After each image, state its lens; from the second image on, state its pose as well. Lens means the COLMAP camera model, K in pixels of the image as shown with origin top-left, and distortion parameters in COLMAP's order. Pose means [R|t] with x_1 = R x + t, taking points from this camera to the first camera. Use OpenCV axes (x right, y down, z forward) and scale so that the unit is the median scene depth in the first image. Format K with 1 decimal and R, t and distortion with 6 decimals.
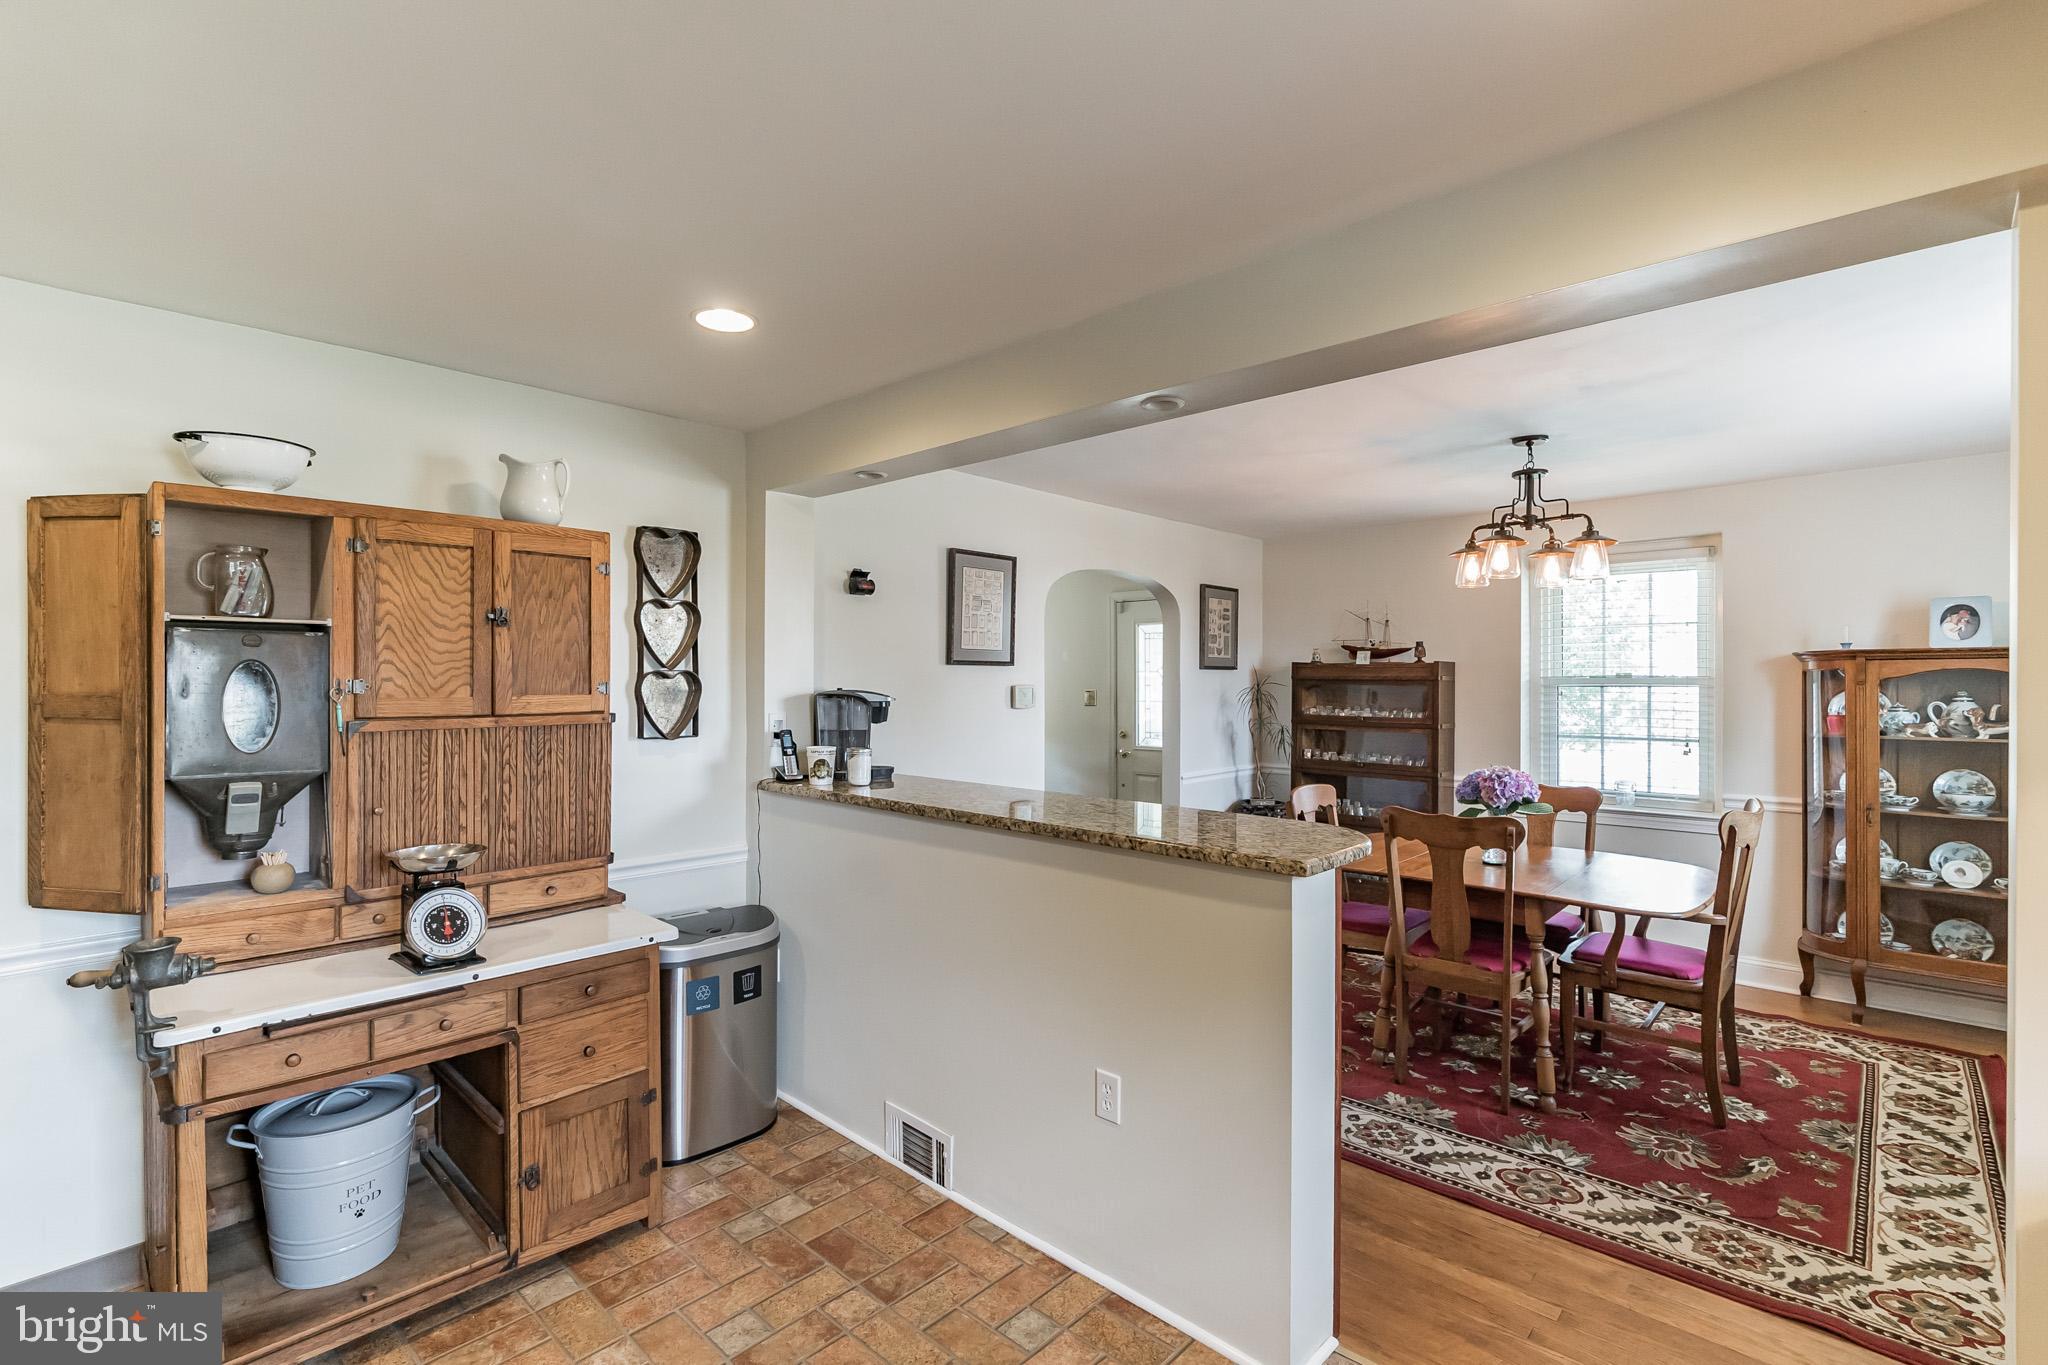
lens RADIAL K [[929.5, 0, 1018.9], [0, 929.5, 682.3], [0, 0, 1]] dist [-0.007238, 0.002268]
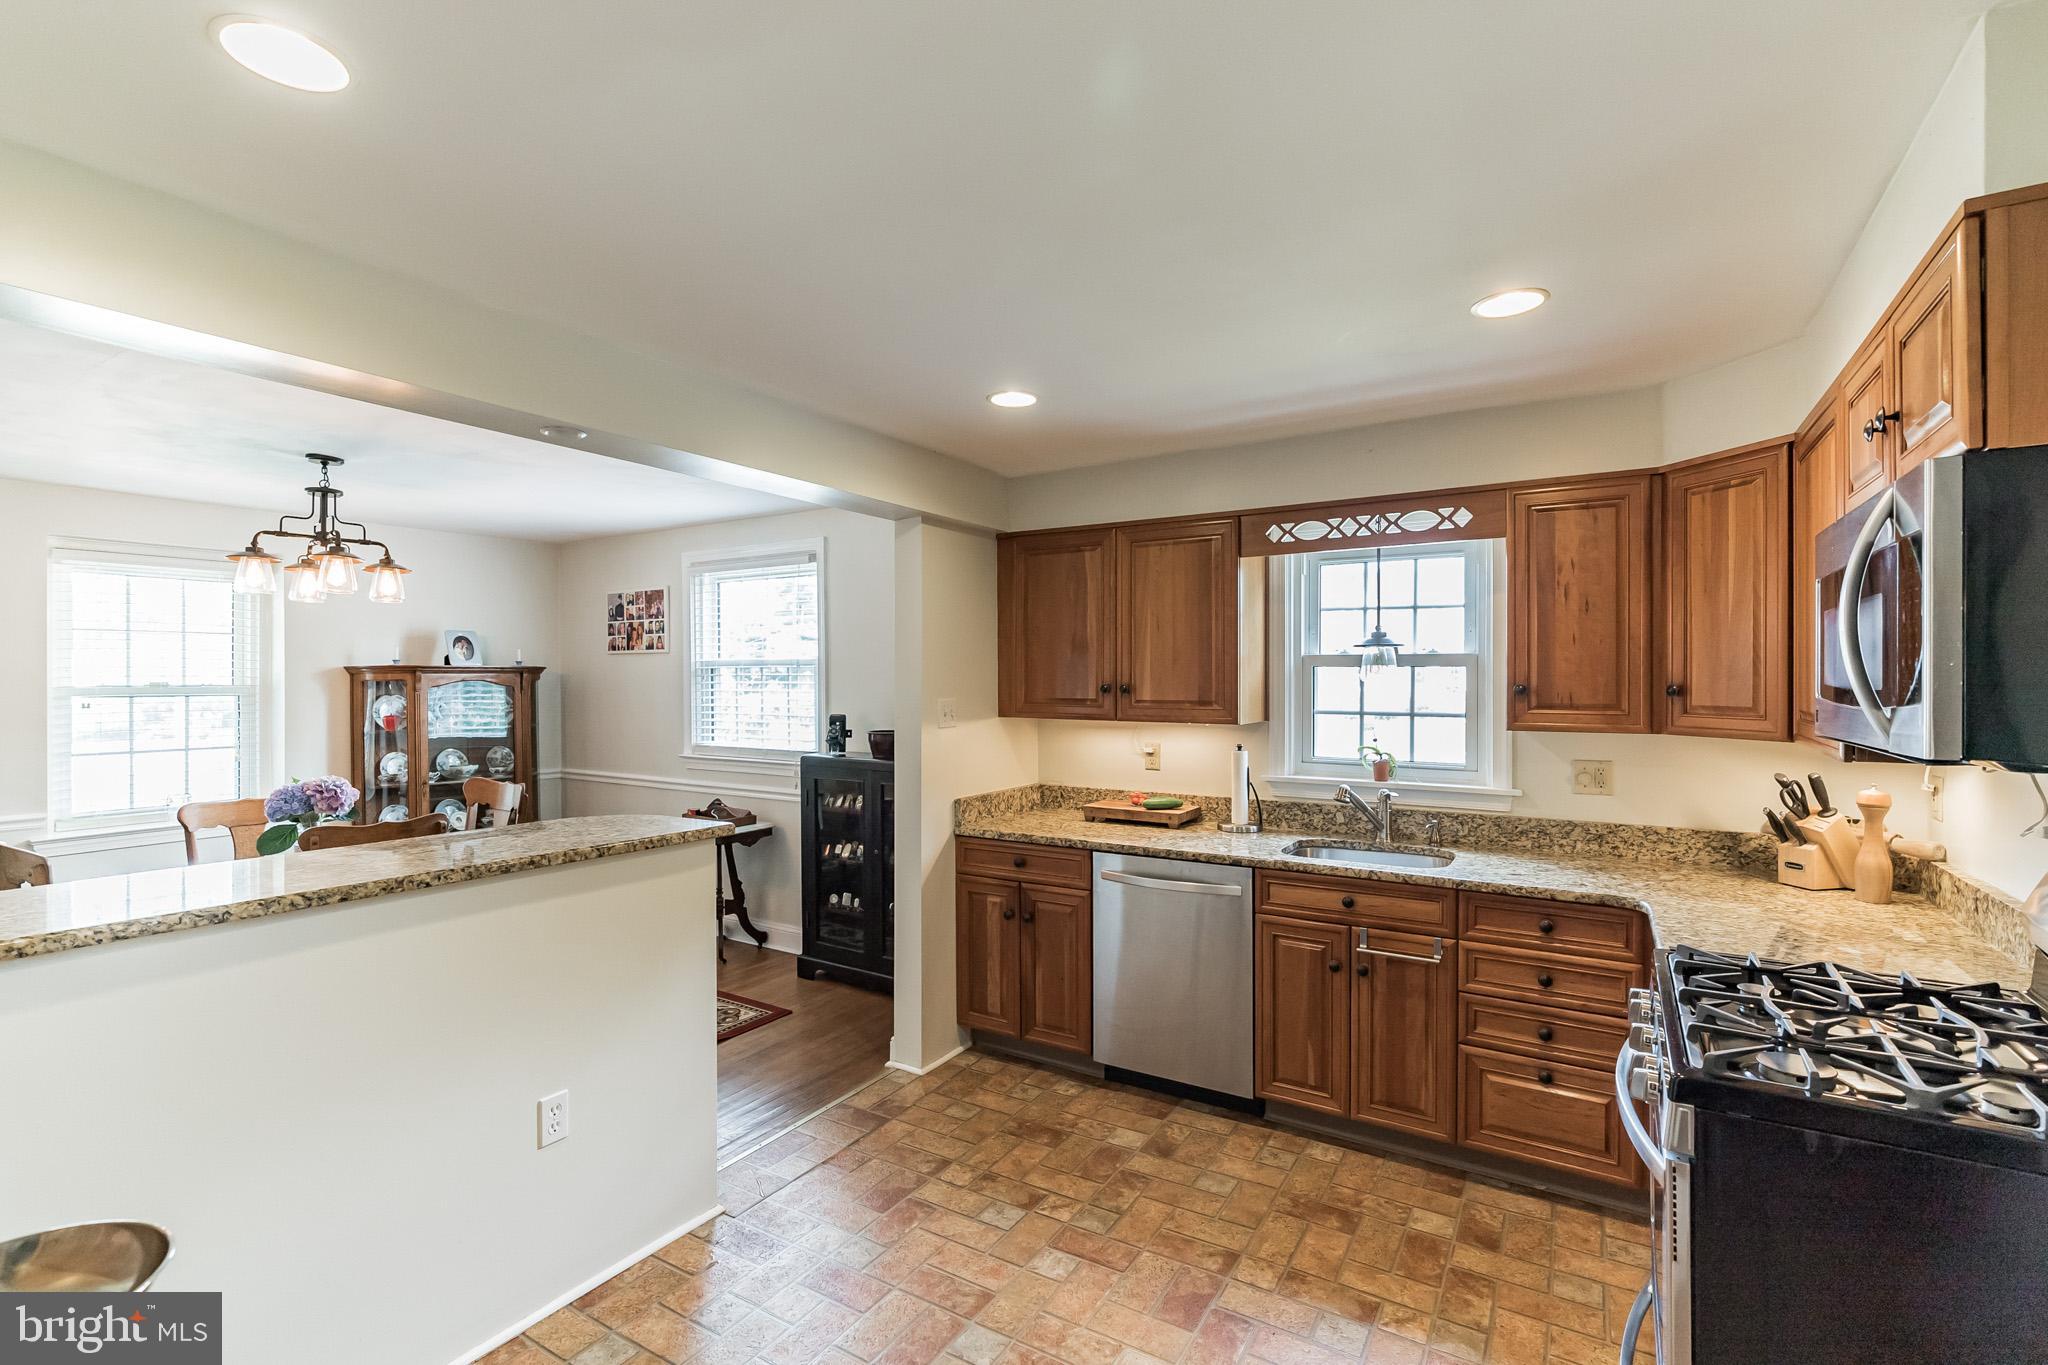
lens RADIAL K [[929.5, 0, 1015.8], [0, 929.5, 682.2], [0, 0, 1]] dist [-0.007238, 0.002268]
pose [[-0.200096, -0.003823, 0.979769, -0.618732], [0.006144, 0.999968, 0.005157, -0.013476], [-0.979757, 0.007052, -0.200066, 0.453131]]
